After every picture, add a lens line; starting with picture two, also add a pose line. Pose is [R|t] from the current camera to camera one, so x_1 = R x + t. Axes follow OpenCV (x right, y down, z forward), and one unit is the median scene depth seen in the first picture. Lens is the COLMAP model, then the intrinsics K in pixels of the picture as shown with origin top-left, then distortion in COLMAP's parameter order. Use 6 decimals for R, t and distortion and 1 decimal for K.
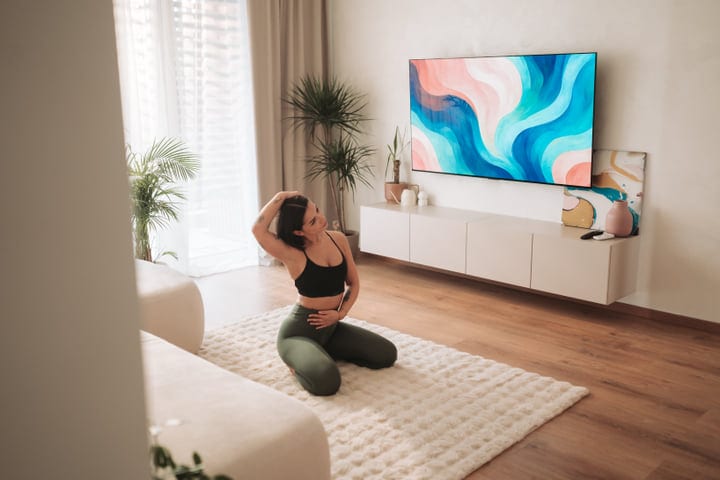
lens RADIAL K [[705.6, 0, 361.0], [0, 705.6, 239.2], [0, 0, 1]] dist [0.041239, 0.000000]
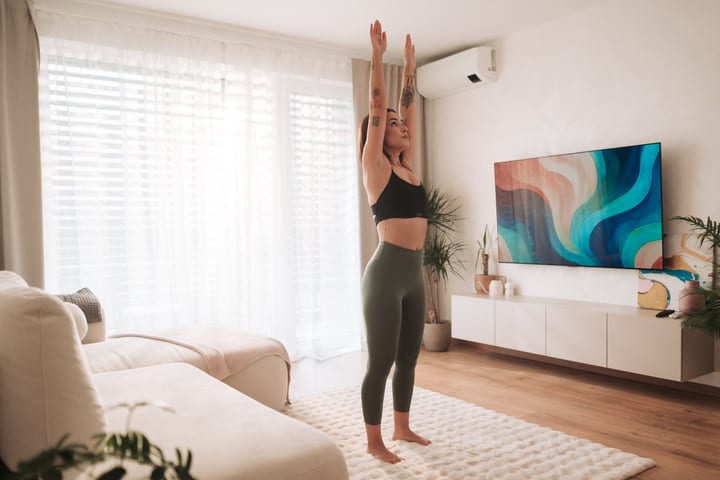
lens RADIAL K [[614.8, 0, 402.1], [0, 614.8, 256.5], [0, 0, 1]] dist [-0.041341, 0.078618]
pose [[0.989305, -0.003311, -0.145822, 0.073919], [-0.020938, 0.986164, -0.164444, 0.061366], [0.144349, 0.165739, 0.975548, 0.064960]]
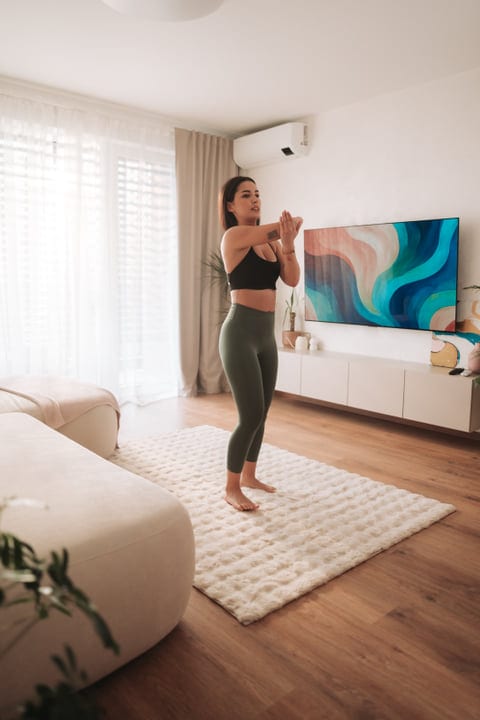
lens RADIAL K [[532.0, 0, 235.8], [0, 532.0, 341.3], [0, 0, 1]] dist [-0.045292, 0.014138]
pose [[0.996466, 0.027364, -0.079411, 0.032515], [-0.035661, 0.993830, -0.105023, 0.044605], [0.076048, 0.107483, 0.991294, 0.108759]]
